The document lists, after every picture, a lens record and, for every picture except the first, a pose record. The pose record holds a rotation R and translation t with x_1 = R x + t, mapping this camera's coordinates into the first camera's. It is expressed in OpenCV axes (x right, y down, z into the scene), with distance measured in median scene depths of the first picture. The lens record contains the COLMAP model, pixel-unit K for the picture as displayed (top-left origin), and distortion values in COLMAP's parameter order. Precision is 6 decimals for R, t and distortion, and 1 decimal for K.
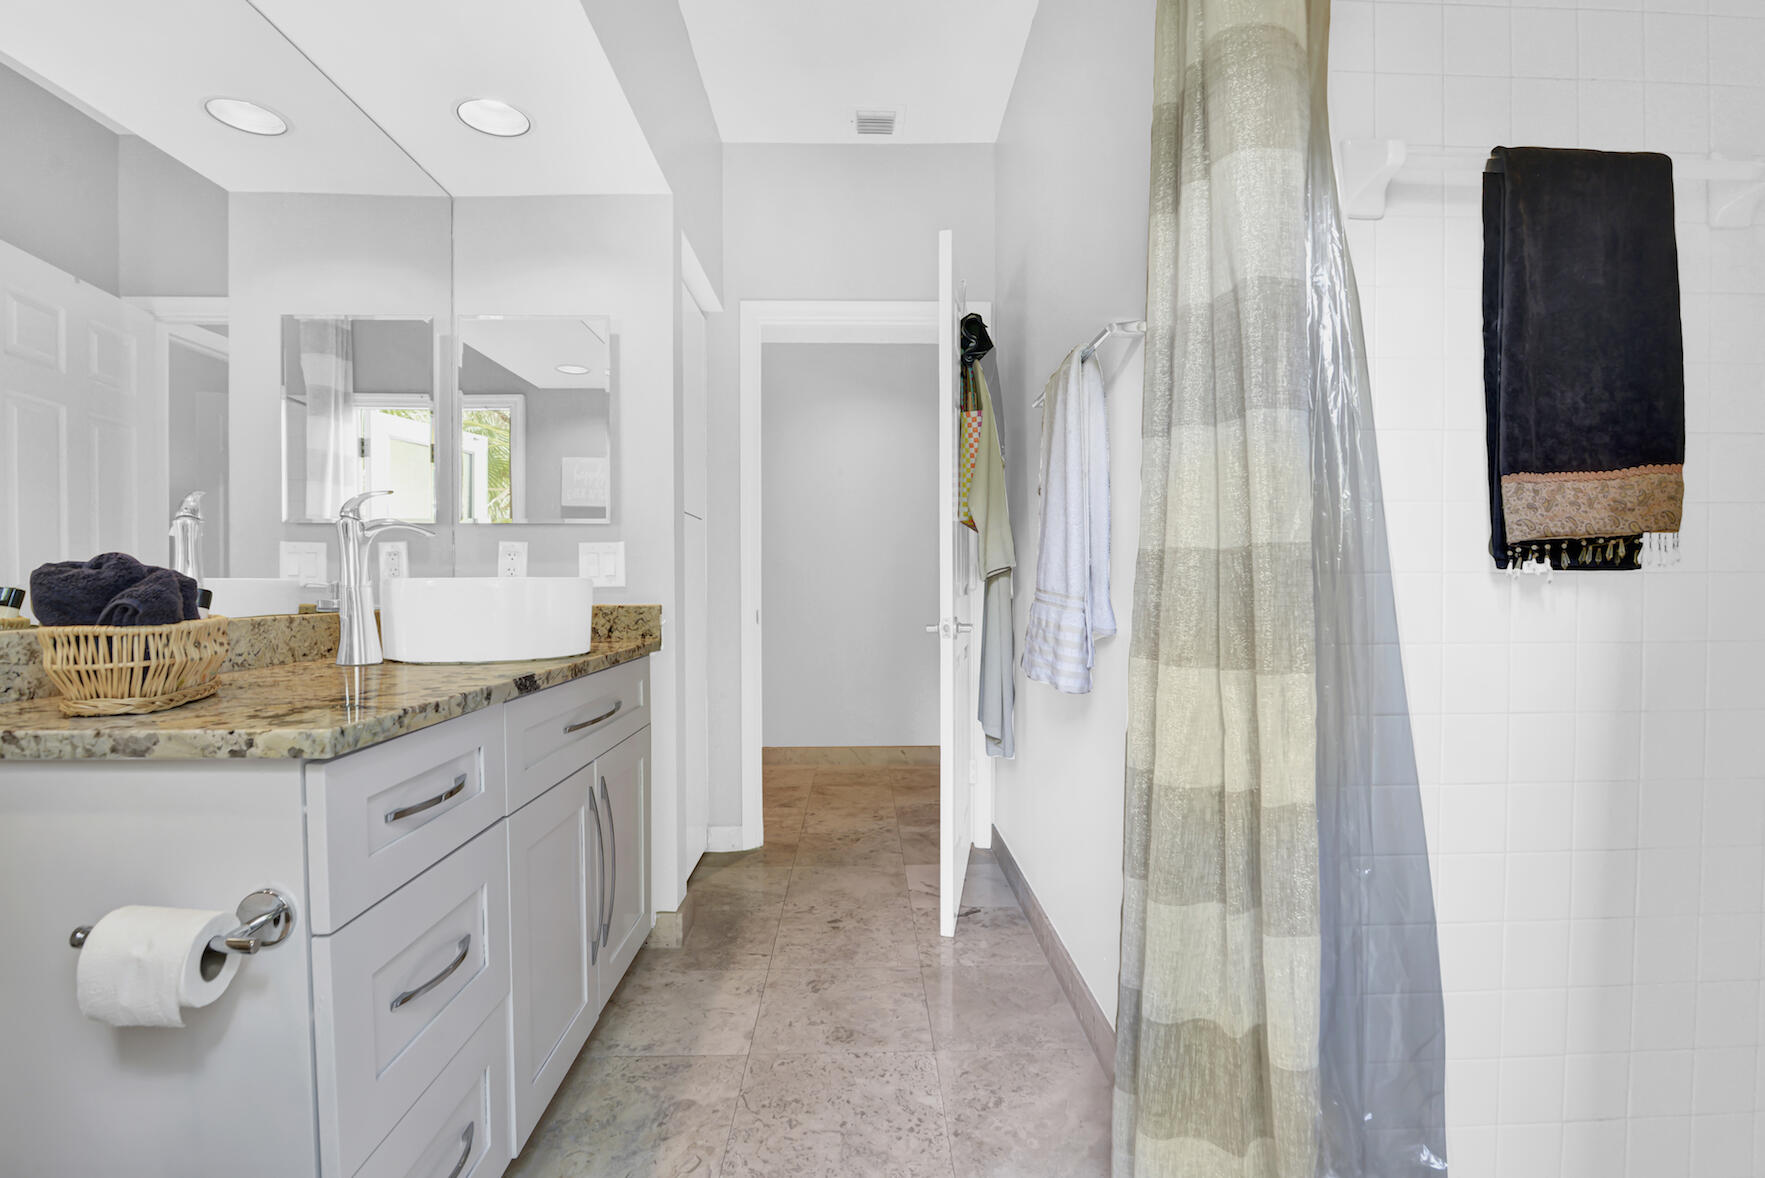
lens RADIAL K [[827.0, 0, 883.0], [0, 827.0, 591.4], [0, 0, 1]] dist [-0.012819, -0.001437]
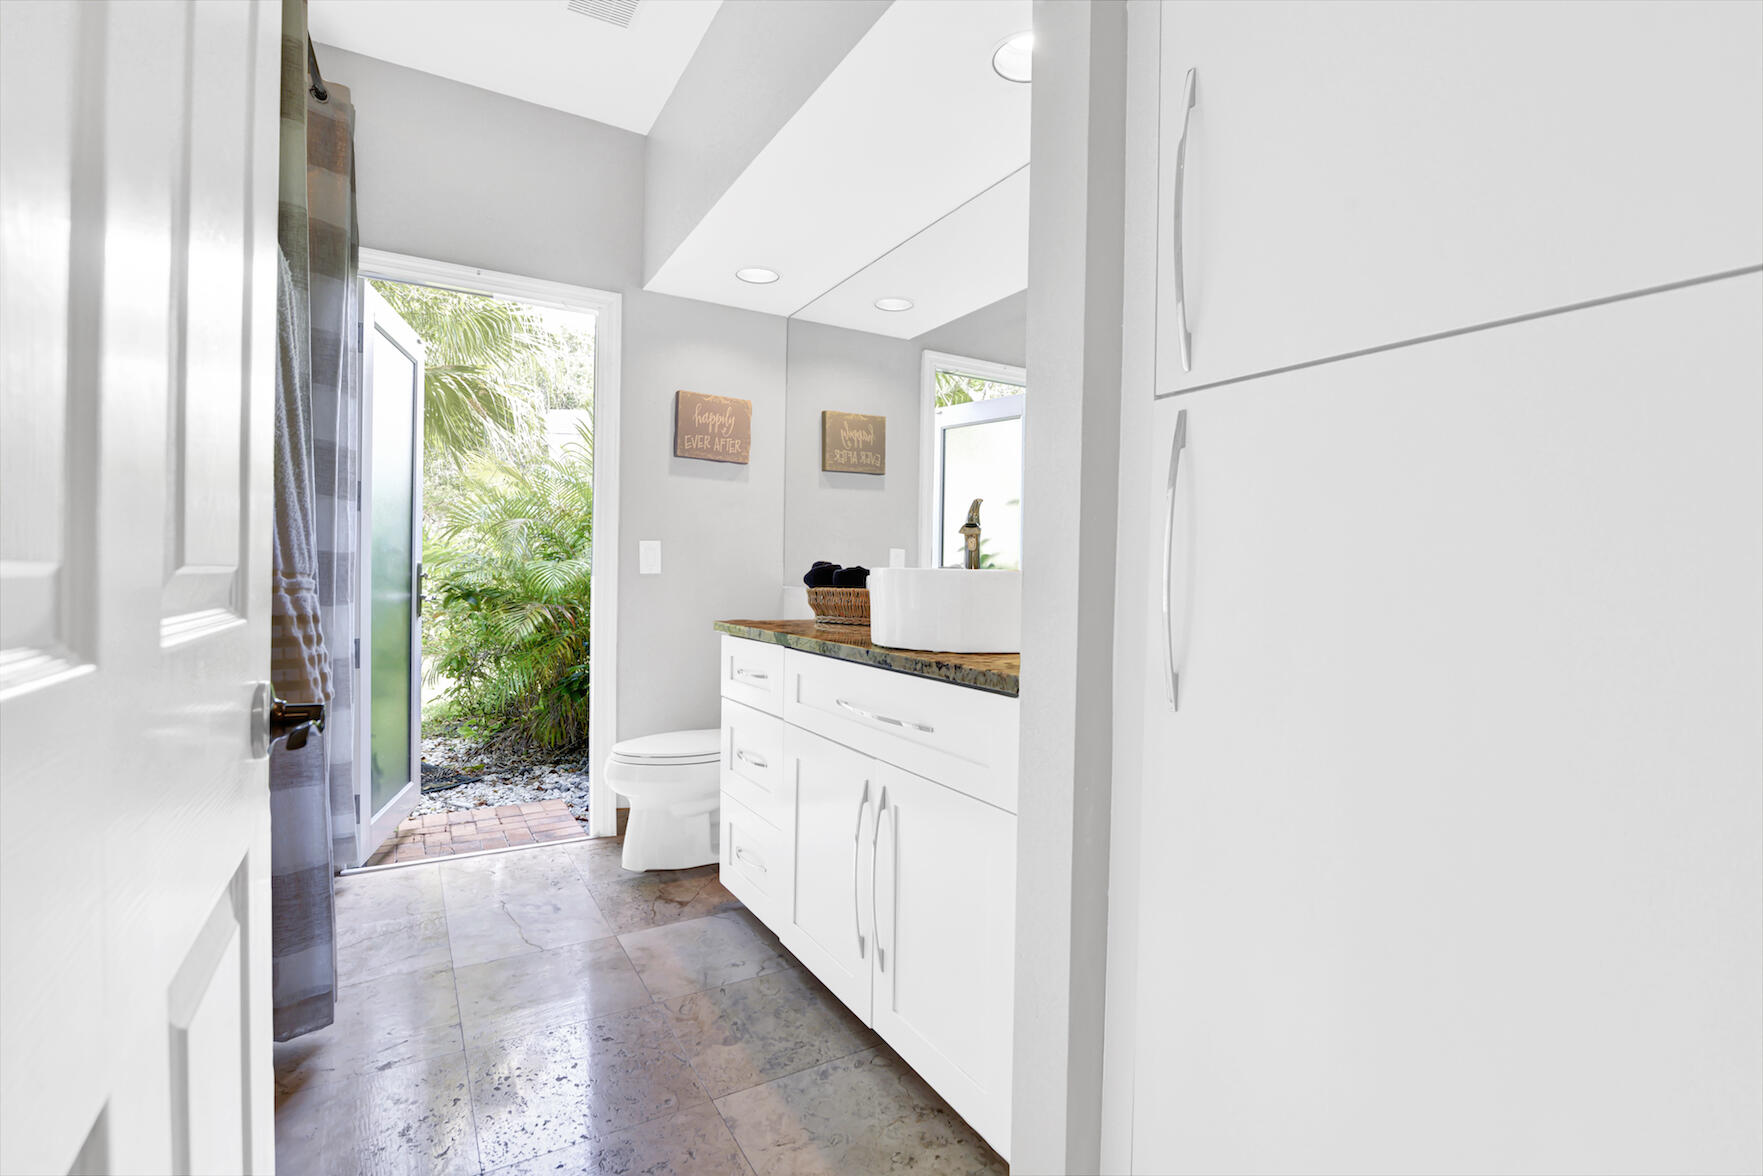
lens RADIAL K [[826.1, 0, 882.0], [0, 826.1, 590.4], [0, 0, 1]] dist [-0.012819, -0.001437]
pose [[-0.877193, -0.007203, -0.480084, 0.114311], [-0.020196, 0.999556, 0.021905, -0.011433], [0.479713, 0.028911, -0.876949, 1.996118]]
